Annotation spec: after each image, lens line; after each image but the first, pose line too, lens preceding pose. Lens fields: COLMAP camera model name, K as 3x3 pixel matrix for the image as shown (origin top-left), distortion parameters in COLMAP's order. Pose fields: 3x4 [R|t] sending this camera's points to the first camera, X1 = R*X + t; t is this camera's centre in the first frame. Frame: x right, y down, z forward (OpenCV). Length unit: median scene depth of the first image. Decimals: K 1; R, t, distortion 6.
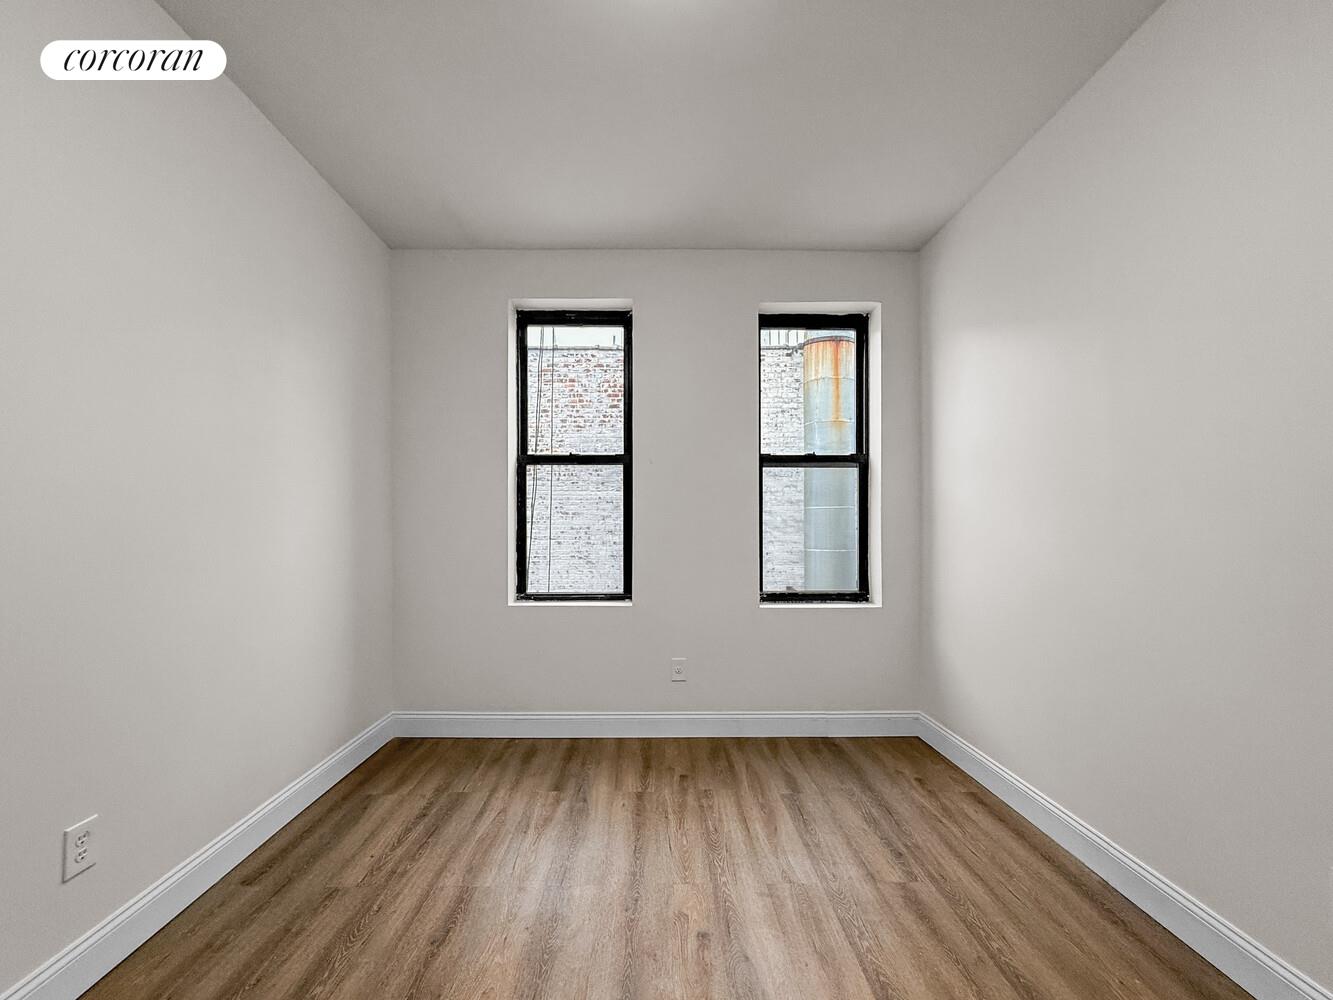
lens RADIAL K [[542.0, 0, 657.1], [0, 542.0, 508.9], [0, 0, 1]] dist [0.000726, -0.000937]
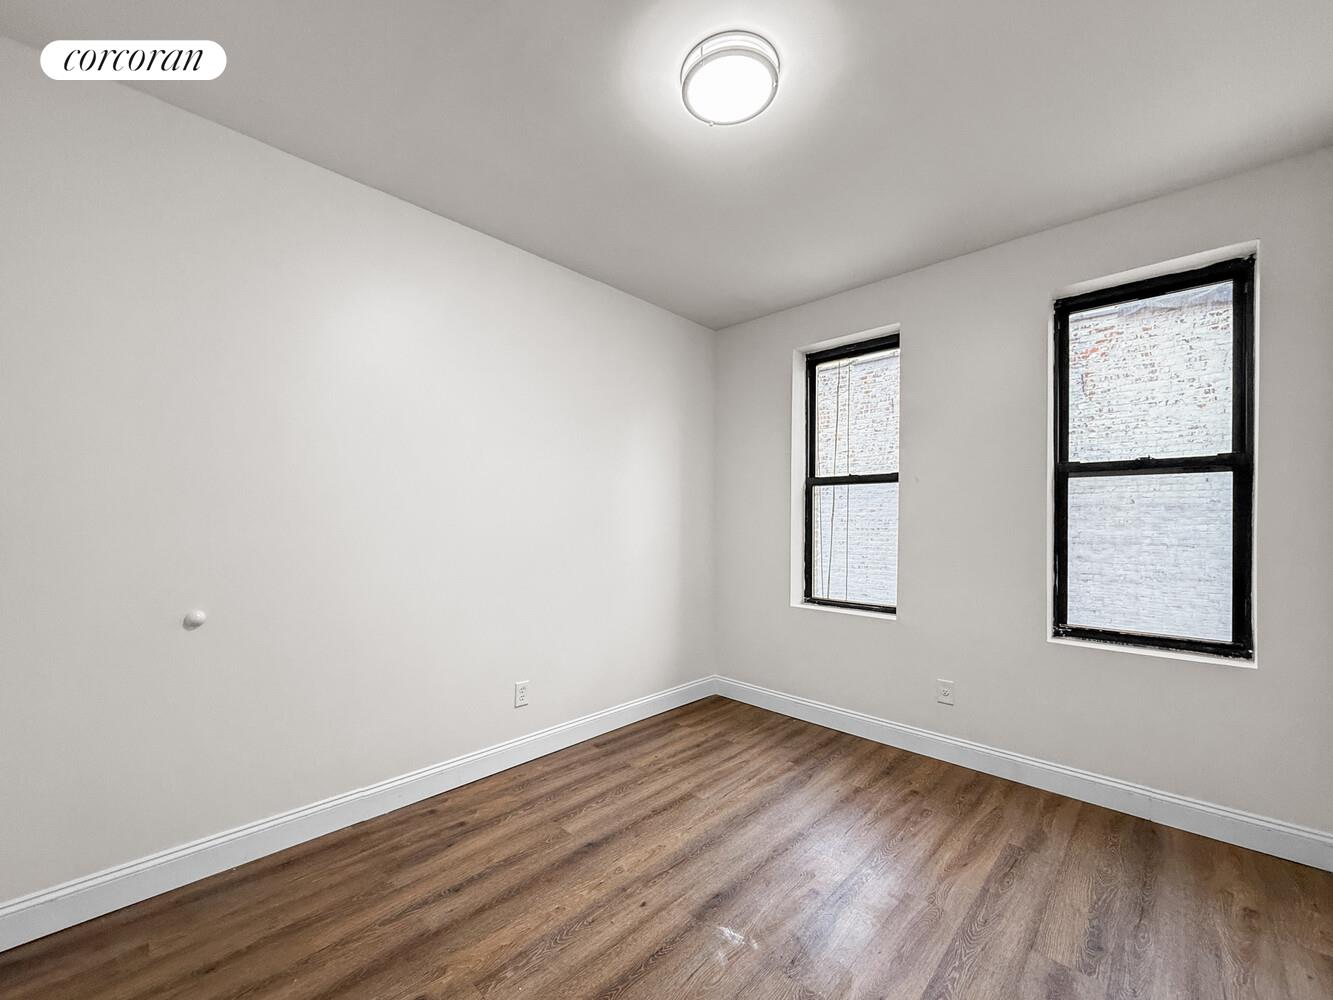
lens RADIAL K [[542.0, 0, 674.6], [0, 542.0, 505.4], [0, 0, 1]] dist [0.000726, -0.000937]
pose [[0.721518, -0.015291, -0.692227, 0.424619], [0.000719, 0.999772, -0.021335, -0.019643], [0.692395, 0.014896, 0.721364, -0.046952]]
